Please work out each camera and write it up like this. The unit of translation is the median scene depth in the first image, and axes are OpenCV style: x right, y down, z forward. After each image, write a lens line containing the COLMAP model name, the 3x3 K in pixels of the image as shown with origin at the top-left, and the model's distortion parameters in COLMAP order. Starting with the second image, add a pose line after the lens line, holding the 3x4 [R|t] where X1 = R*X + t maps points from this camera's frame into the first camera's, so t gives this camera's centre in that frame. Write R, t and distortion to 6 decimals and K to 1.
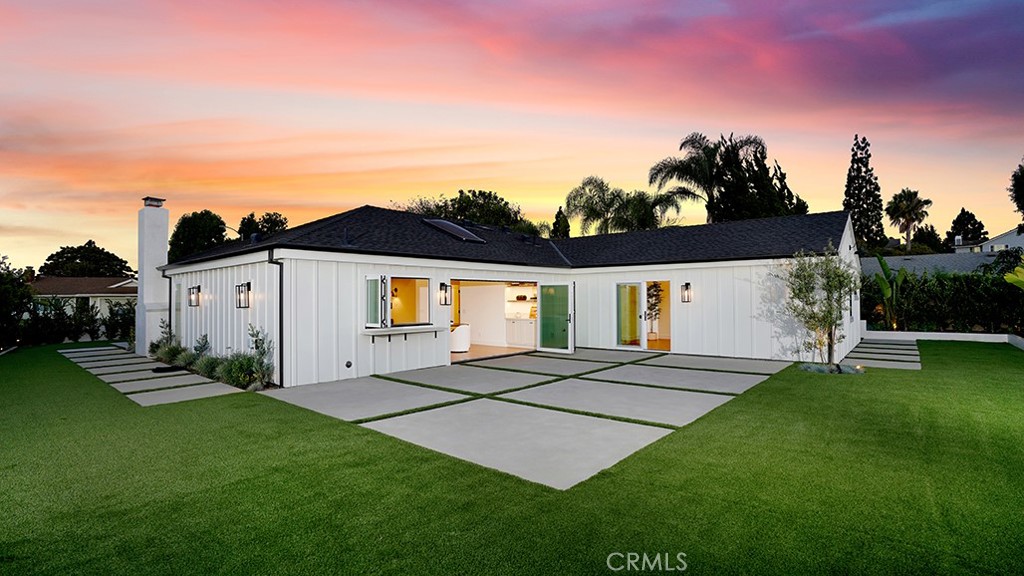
lens RADIAL K [[474.3, 0, 512.0], [0, 474.3, 288.0], [0, 0, 1]] dist [-0.040530, 0.000535]
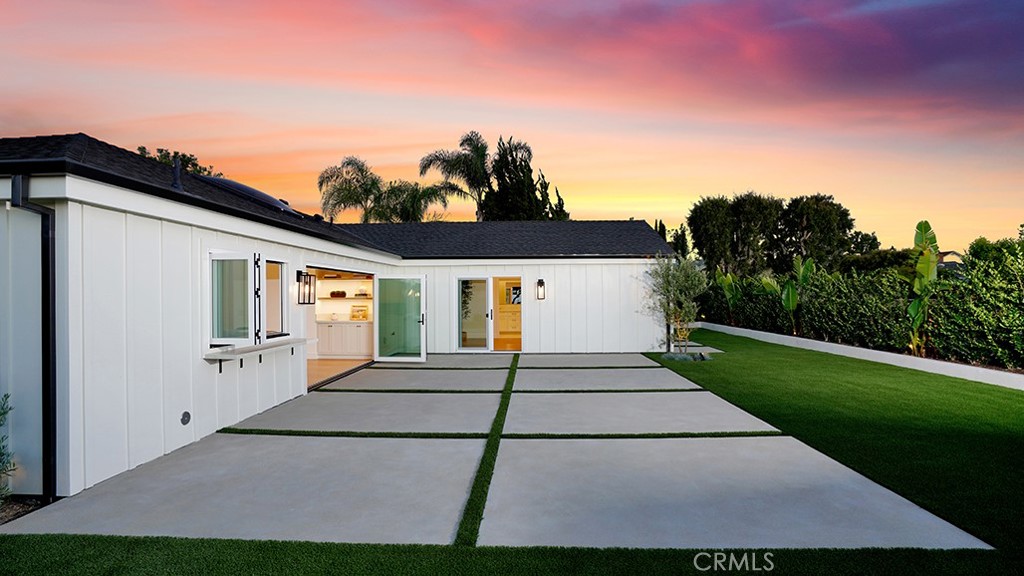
lens RADIAL K [[479.9, 0, 512.0], [0, 479.9, 288.0], [0, 0, 1]] dist [-0.000745, 0.000332]
pose [[0.810158, 0.010163, 0.586124, -0.228481], [-0.012724, 0.999919, 0.000248, 0.007185], [-0.586074, -0.007659, 0.810221, 0.218668]]
